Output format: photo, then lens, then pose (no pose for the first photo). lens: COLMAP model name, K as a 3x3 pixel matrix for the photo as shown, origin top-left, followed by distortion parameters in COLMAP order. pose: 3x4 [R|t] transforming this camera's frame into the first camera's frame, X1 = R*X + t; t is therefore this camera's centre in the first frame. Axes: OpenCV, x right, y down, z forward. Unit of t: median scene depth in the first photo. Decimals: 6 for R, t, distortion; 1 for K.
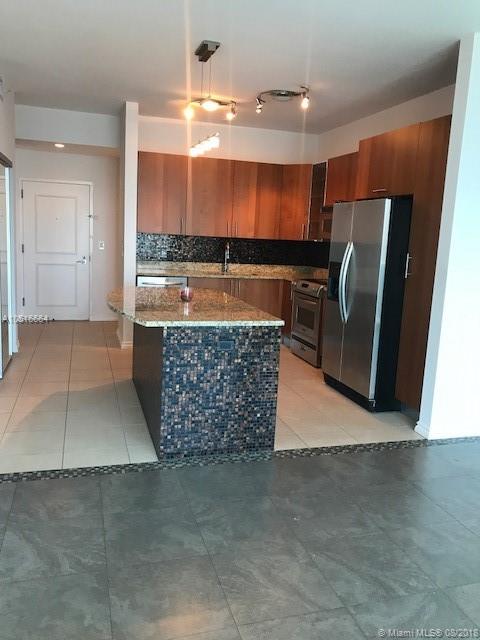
lens RADIAL K [[522.5, 0, 240.0], [0, 522.5, 320.0], [0, 0, 1]] dist [-0.013457, -0.000206]
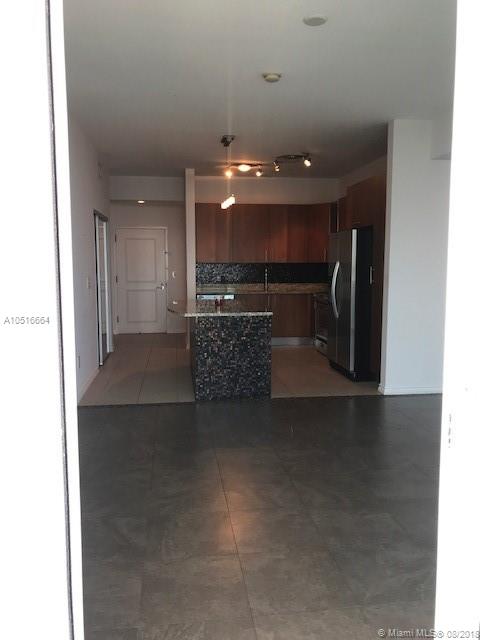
lens RADIAL K [[524.0, 0, 240.0], [0, 524.0, 320.0], [0, 0, 1]] dist [0.011479, 0.000610]
pose [[0.985226, -0.033091, -0.168031, 0.167074], [0.023466, 0.997985, -0.058945, 0.076643], [0.169643, 0.054131, 0.984018, -0.373146]]
